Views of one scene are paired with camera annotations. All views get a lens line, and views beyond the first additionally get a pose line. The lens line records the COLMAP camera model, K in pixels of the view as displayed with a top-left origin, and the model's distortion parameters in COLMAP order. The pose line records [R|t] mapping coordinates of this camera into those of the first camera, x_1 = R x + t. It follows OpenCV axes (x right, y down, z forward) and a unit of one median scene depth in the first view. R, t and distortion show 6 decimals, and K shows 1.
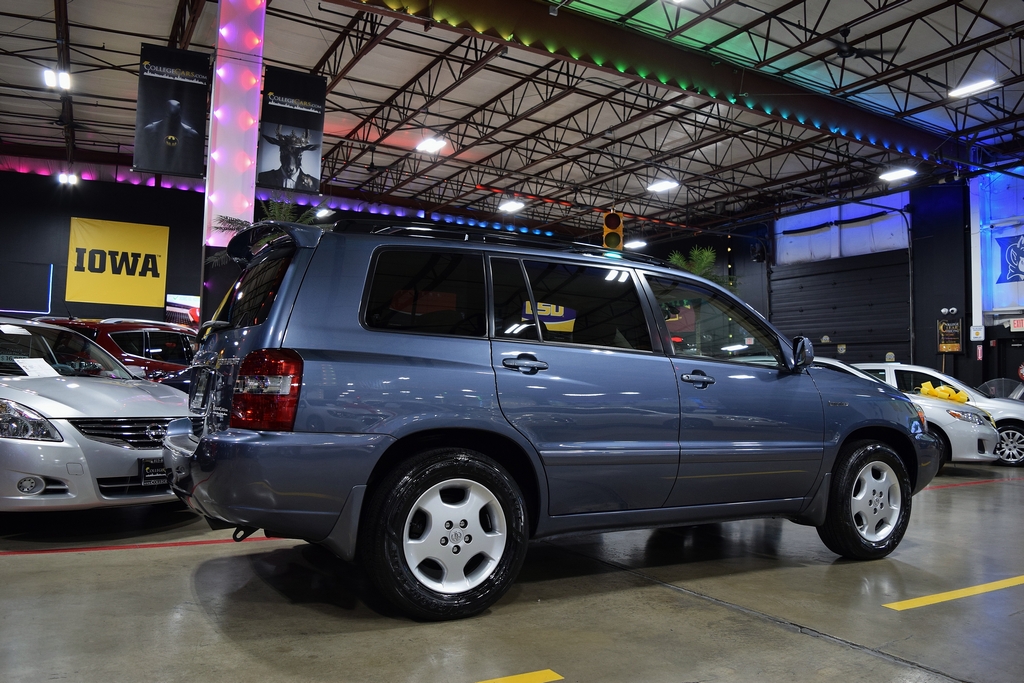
lens RADIAL K [[793.6, 0, 517.5], [0, 793.6, 331.7], [0, 0, 1]] dist [-0.099422, 0.024776]
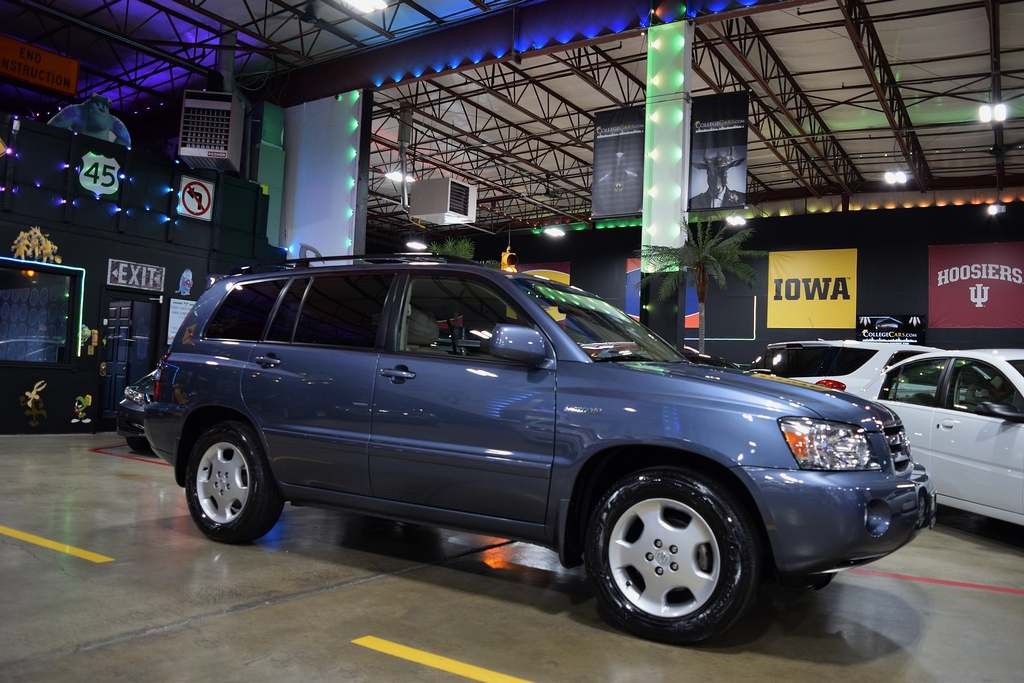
lens RADIAL K [[793.6, 0, 501.6], [0, 793.6, 324.4], [0, 0, 1]] dist [-0.099422, 0.024776]
pose [[0.499203, -0.061347, -0.864311, 0.279928], [0.024301, 0.998089, -0.056806, 0.013914], [0.866144, 0.007354, 0.499740, 0.147982]]
